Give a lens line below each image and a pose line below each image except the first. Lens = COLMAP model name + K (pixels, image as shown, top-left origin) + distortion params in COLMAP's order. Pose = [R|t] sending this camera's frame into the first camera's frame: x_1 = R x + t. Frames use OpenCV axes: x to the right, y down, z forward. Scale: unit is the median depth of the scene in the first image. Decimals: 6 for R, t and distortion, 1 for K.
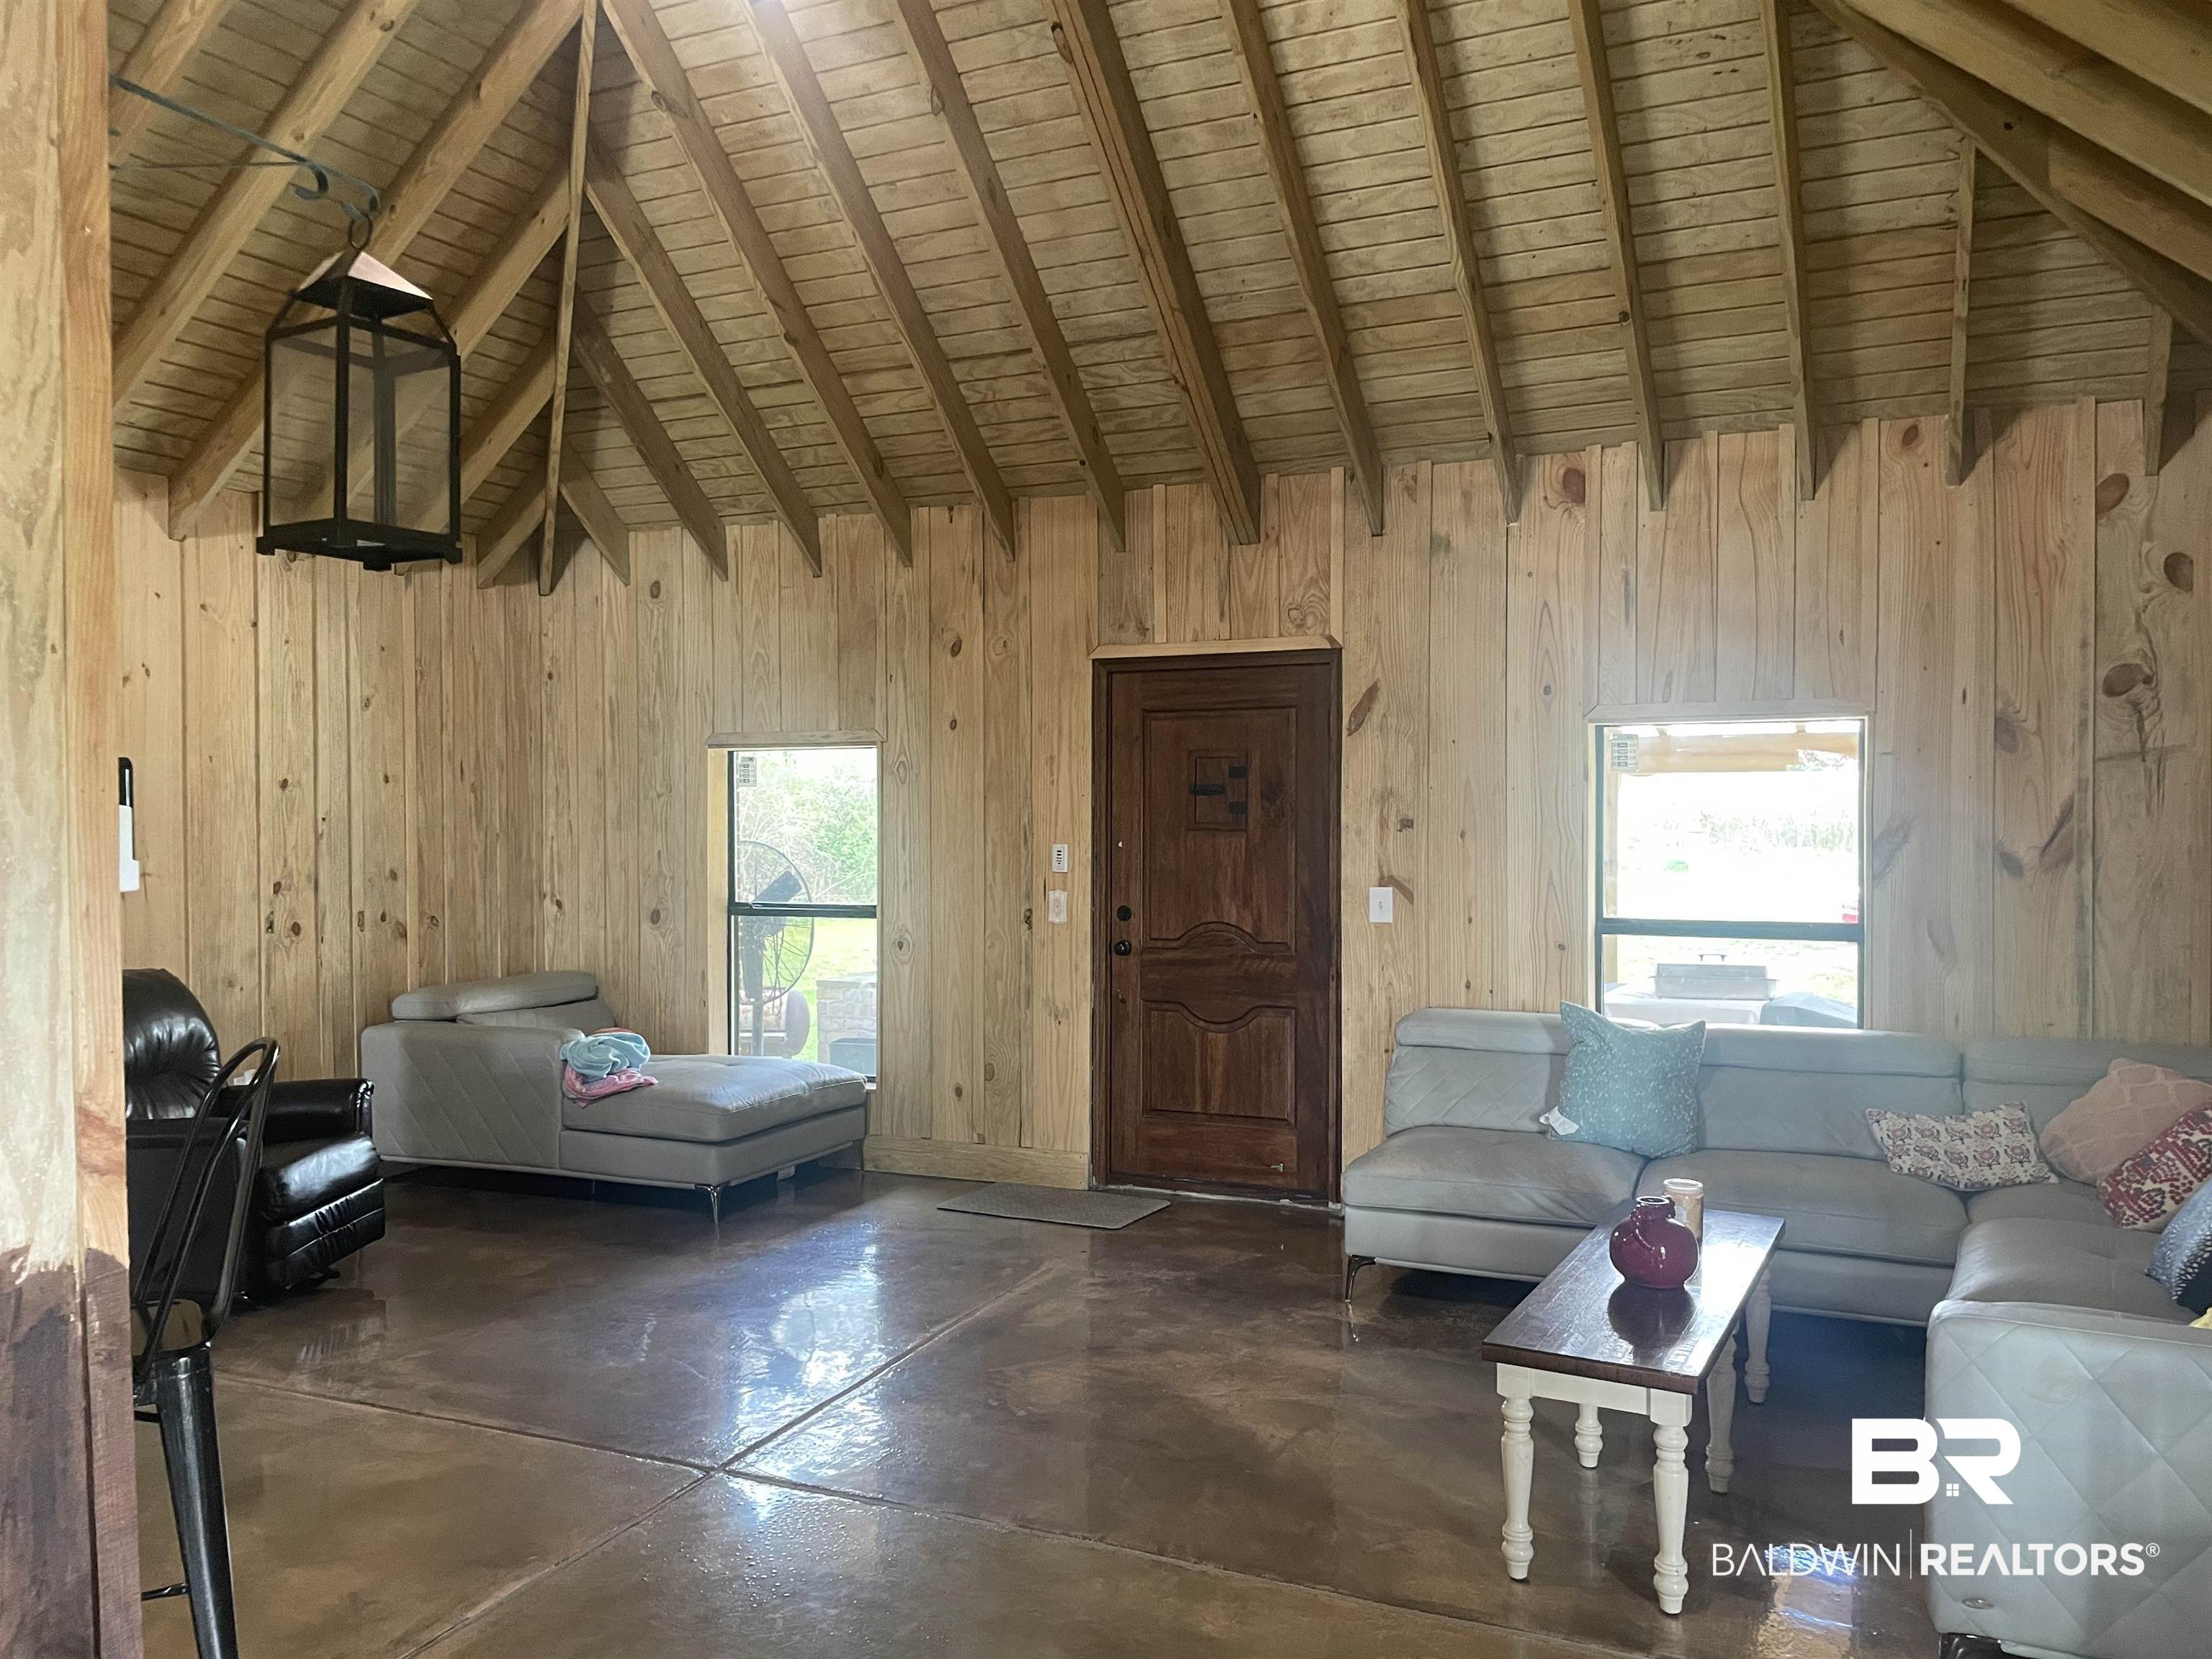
lens RADIAL K [[1655.7, 0, 1091.5], [0, 1655.7, 847.3], [0, 0, 1]] dist [0.055163, -0.067325]
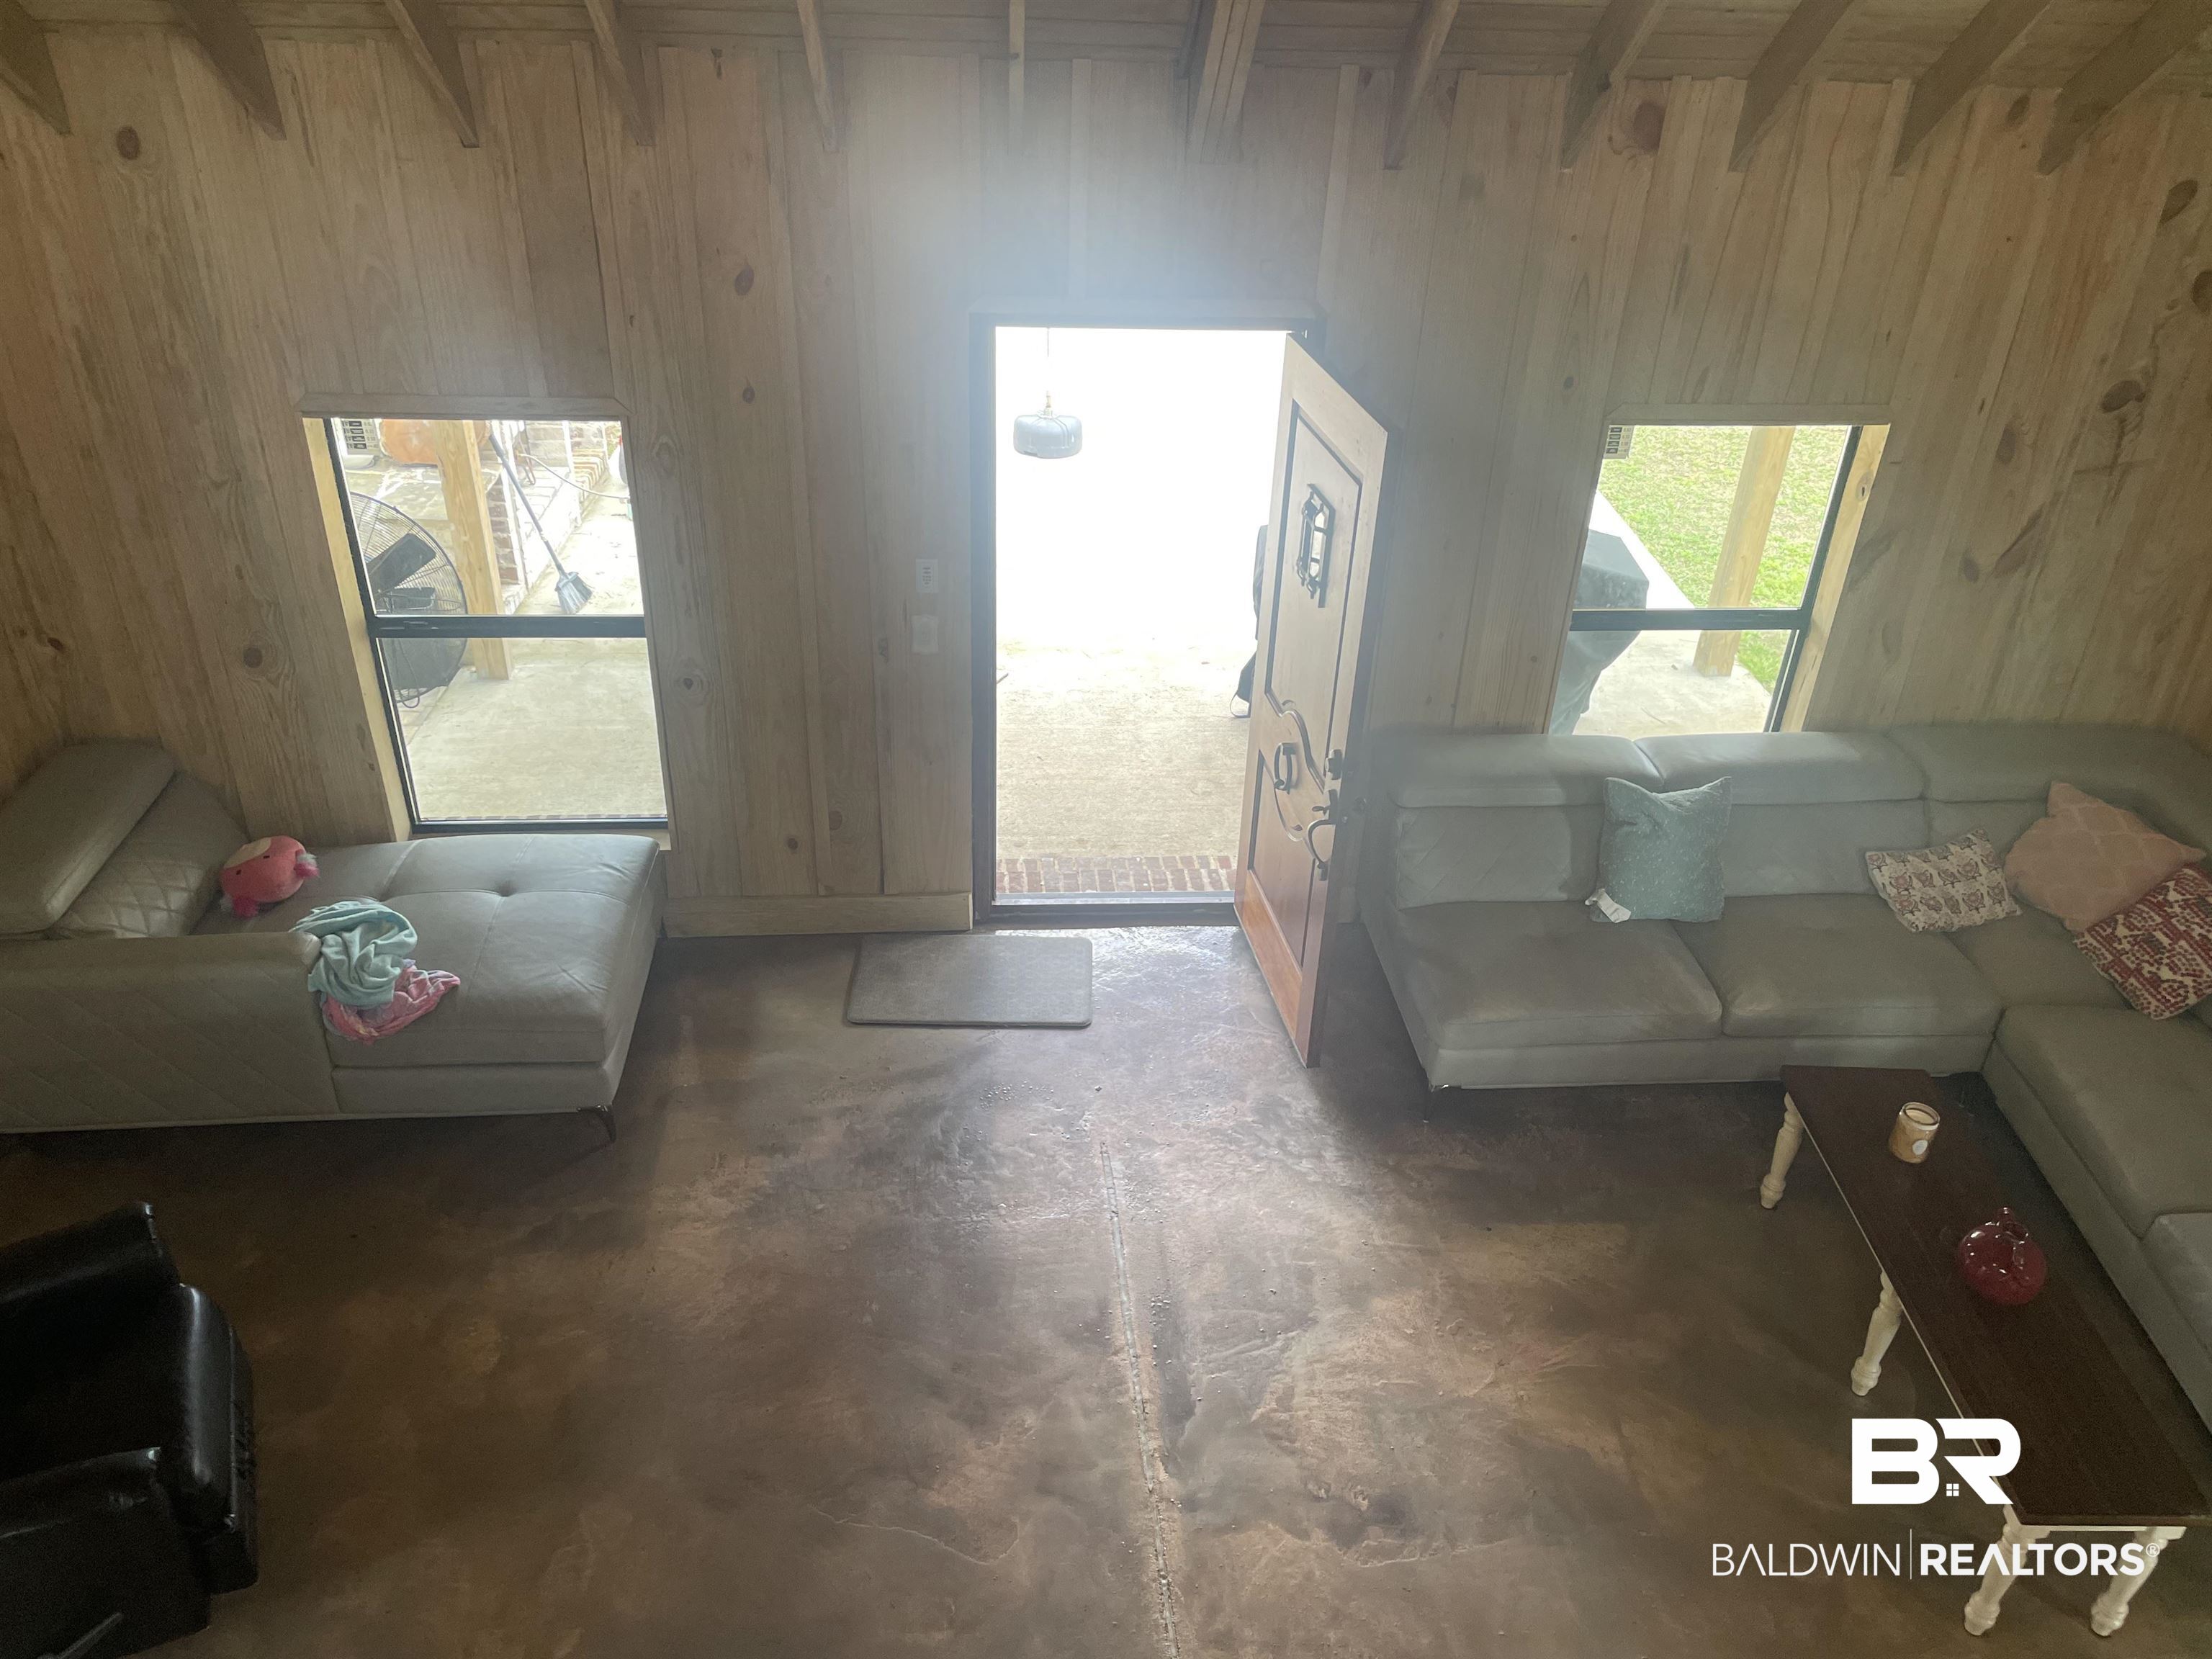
lens RADIAL K [[1655.7, 0, 1097.9], [0, 1655.7, 809.3], [0, 0, 1]] dist [0.055163, -0.067325]
pose [[0.875274, -0.225714, 0.427726, -0.351875], [-0.024594, 0.862493, 0.505471, -0.337057], [-0.483002, -0.452945, 0.749366, 0.396943]]
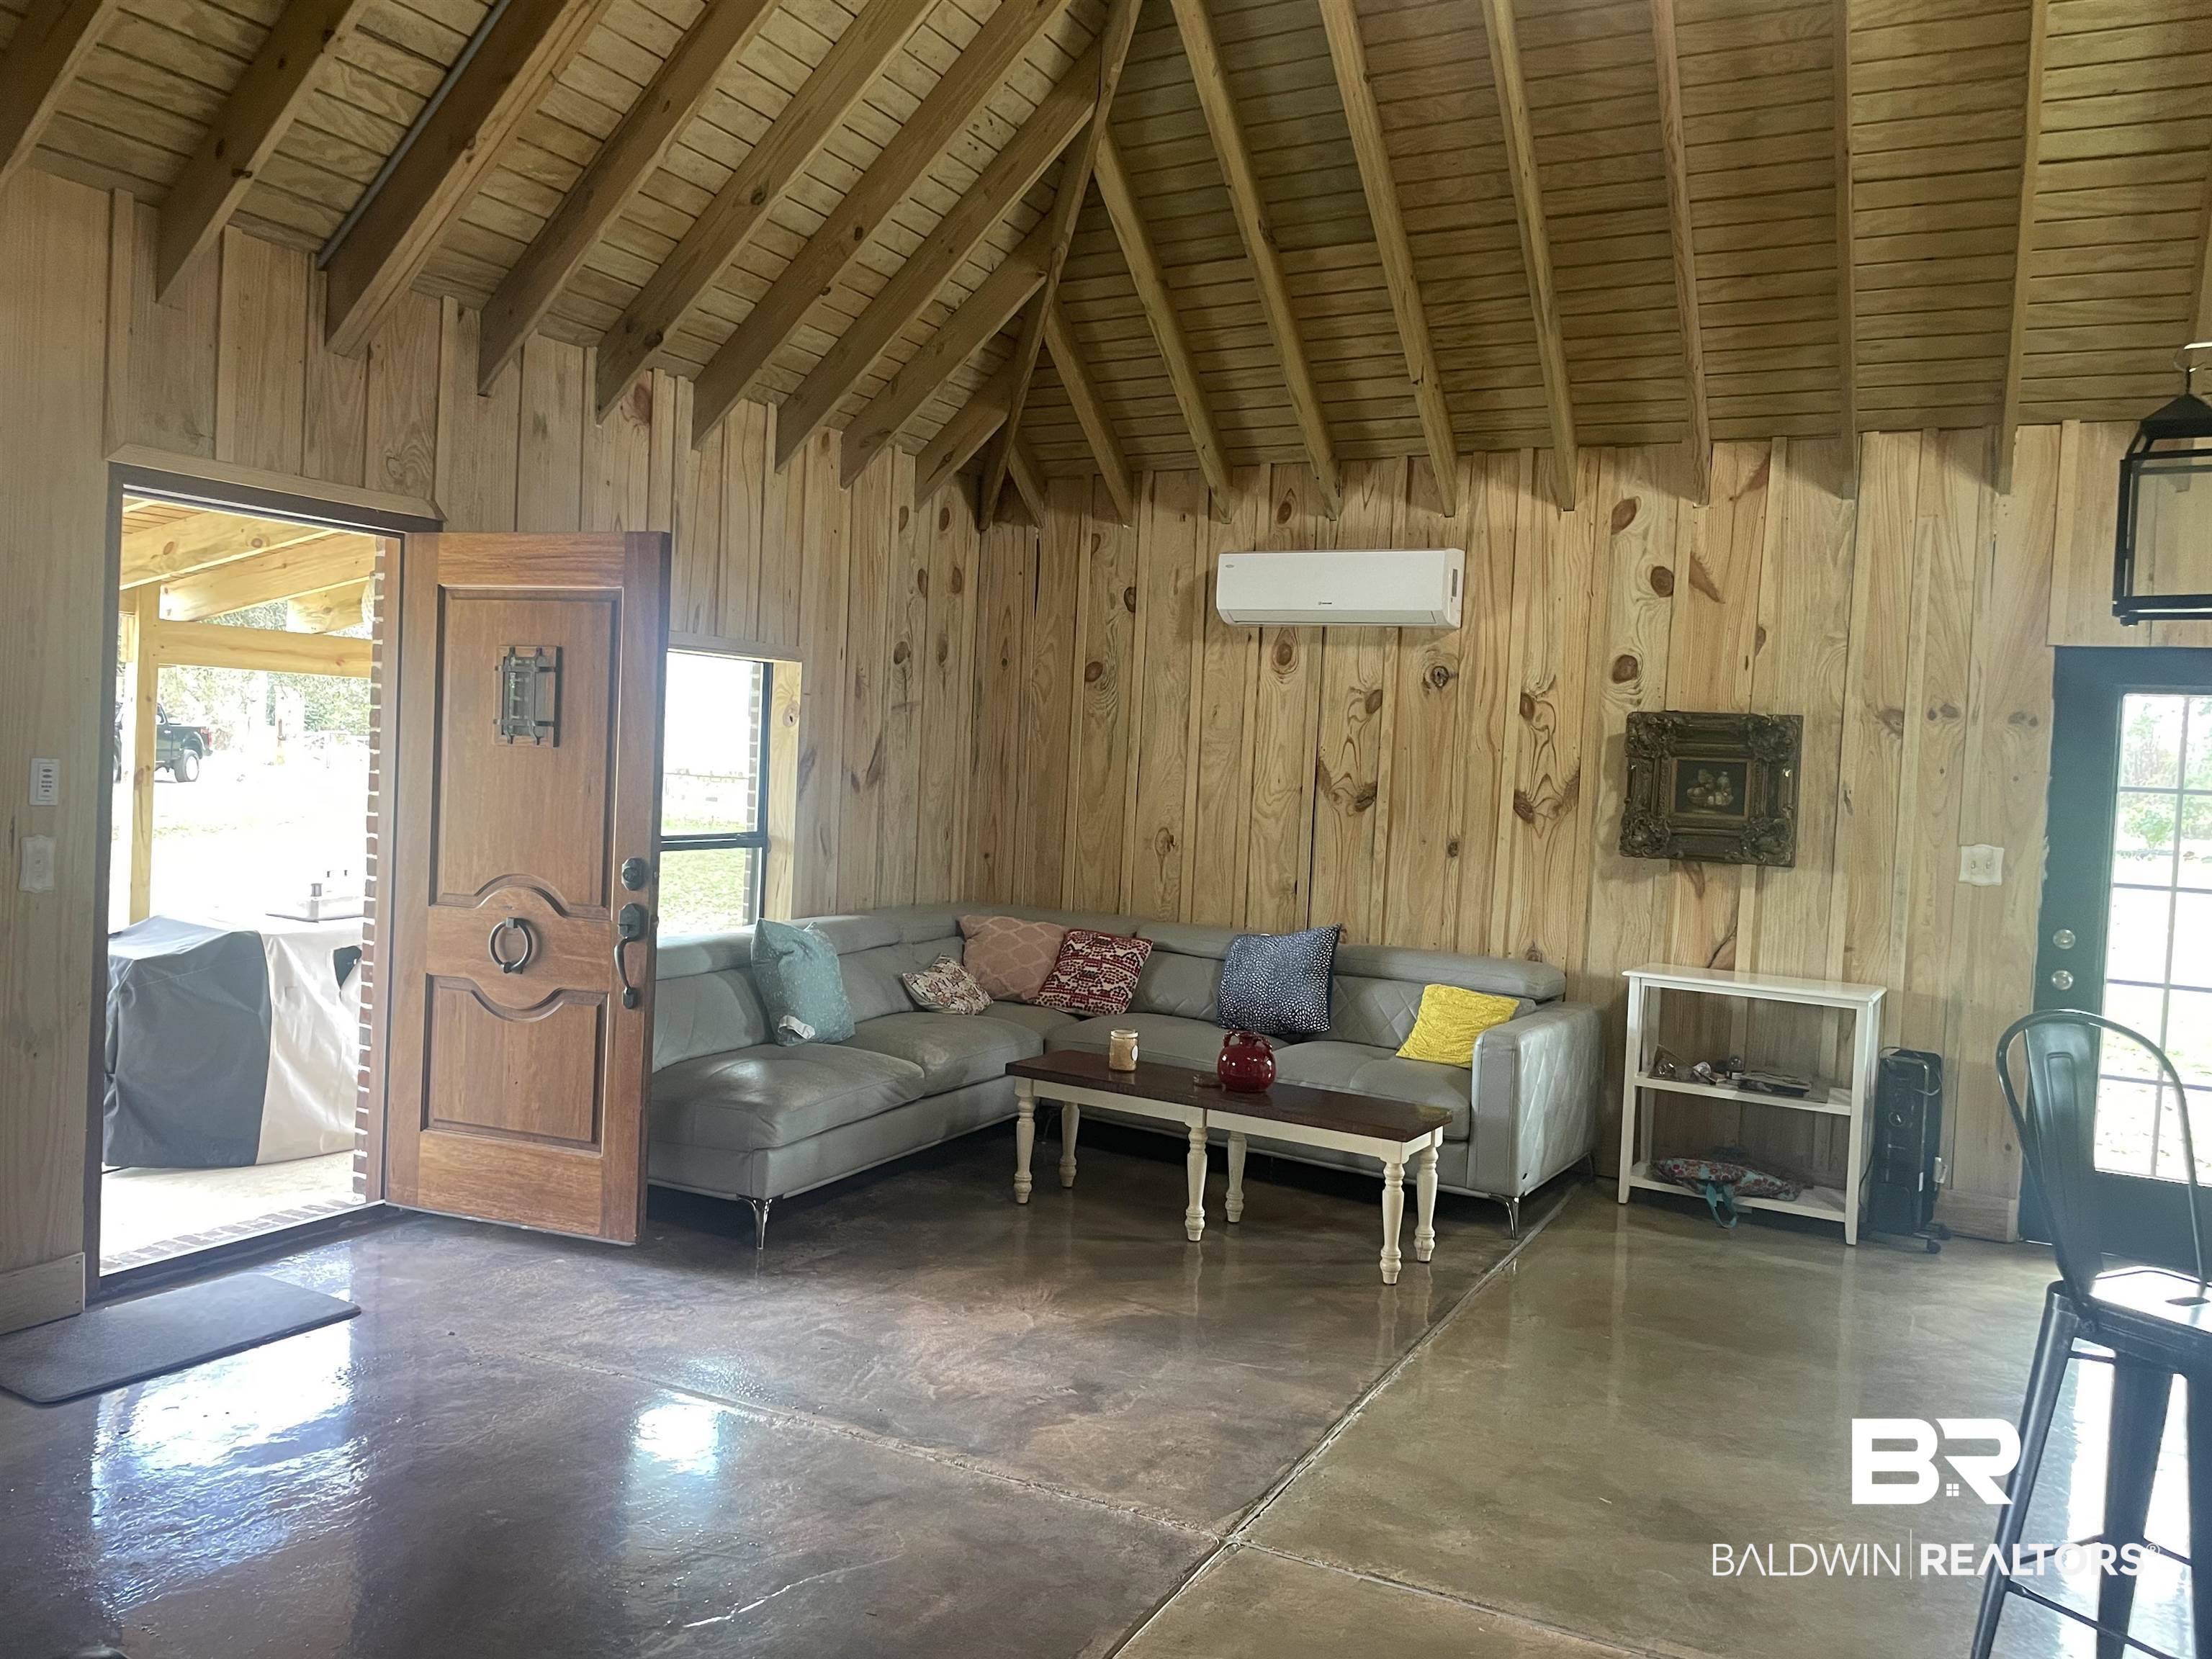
lens RADIAL K [[1655.7, 0, 1104.9], [0, 1655.7, 820.7], [0, 0, 1]] dist [0.055163, -0.067325]
pose [[0.040386, -0.040814, 0.998350, -0.709208], [-0.032040, 0.998599, 0.042120, -0.020346], [-0.998670, -0.033688, 0.039022, 0.691216]]
